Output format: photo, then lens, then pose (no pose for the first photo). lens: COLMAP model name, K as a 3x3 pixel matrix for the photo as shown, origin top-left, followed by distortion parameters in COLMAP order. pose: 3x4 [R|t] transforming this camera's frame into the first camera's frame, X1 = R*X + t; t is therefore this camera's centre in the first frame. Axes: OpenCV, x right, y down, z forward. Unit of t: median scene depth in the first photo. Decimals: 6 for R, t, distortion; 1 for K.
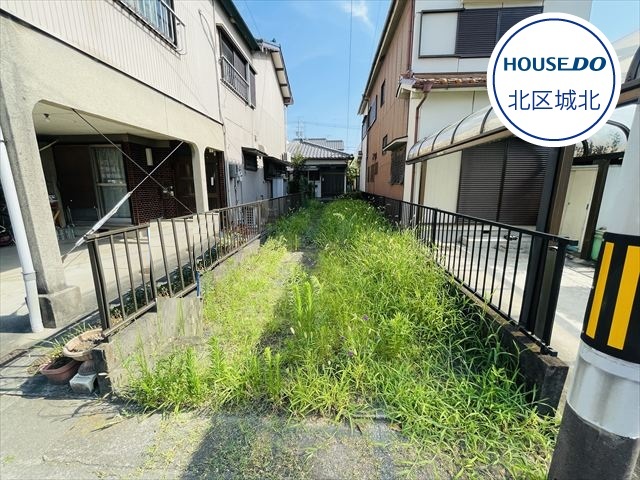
lens RADIAL K [[262.8, 0, 319.8], [0, 262.8, 239.8], [0, 0, 1]] dist [-0.003979, -0.000397]
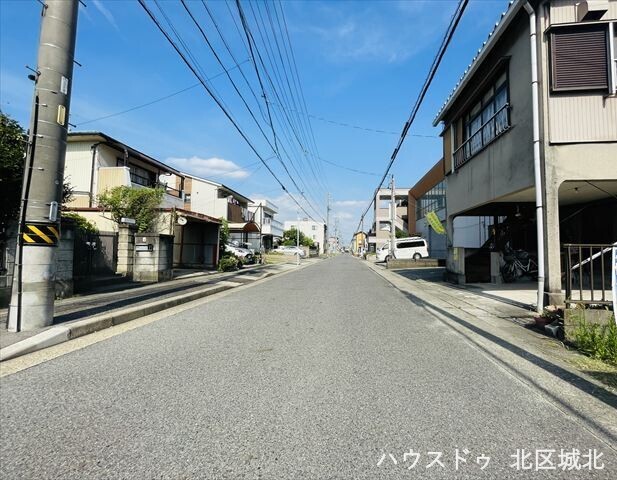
lens RADIAL K [[252.8, 0, 307.8], [0, 252.8, 238.8], [0, 0, 1]] dist [0.000456, 0.000079]
pose [[-0.072074, -0.054532, -0.995907, 0.300428], [-0.222879, 0.974136, -0.037210, 0.120959], [0.972178, 0.219285, -0.082364, -0.187384]]
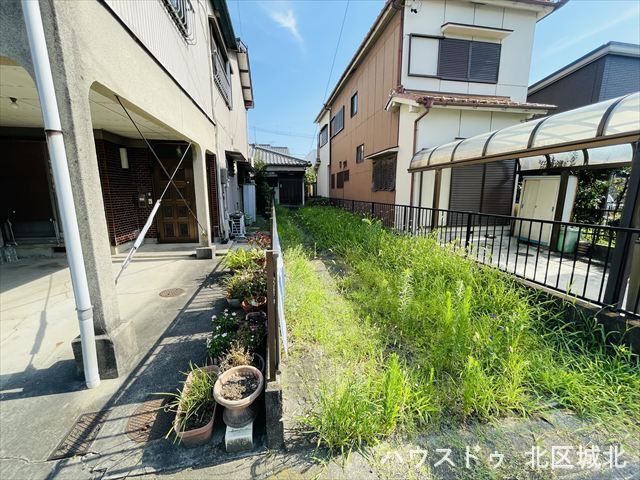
lens RADIAL K [[262.8, 0, 321.4], [0, 262.8, 239.6], [0, 0, 1]] dist [-0.003979, -0.000397]
pose [[0.970424, -0.043477, 0.237461, -0.263290], [0.049321, 0.998608, -0.018719, -0.009625], [-0.236316, 0.029877, 0.971217, 0.045264]]
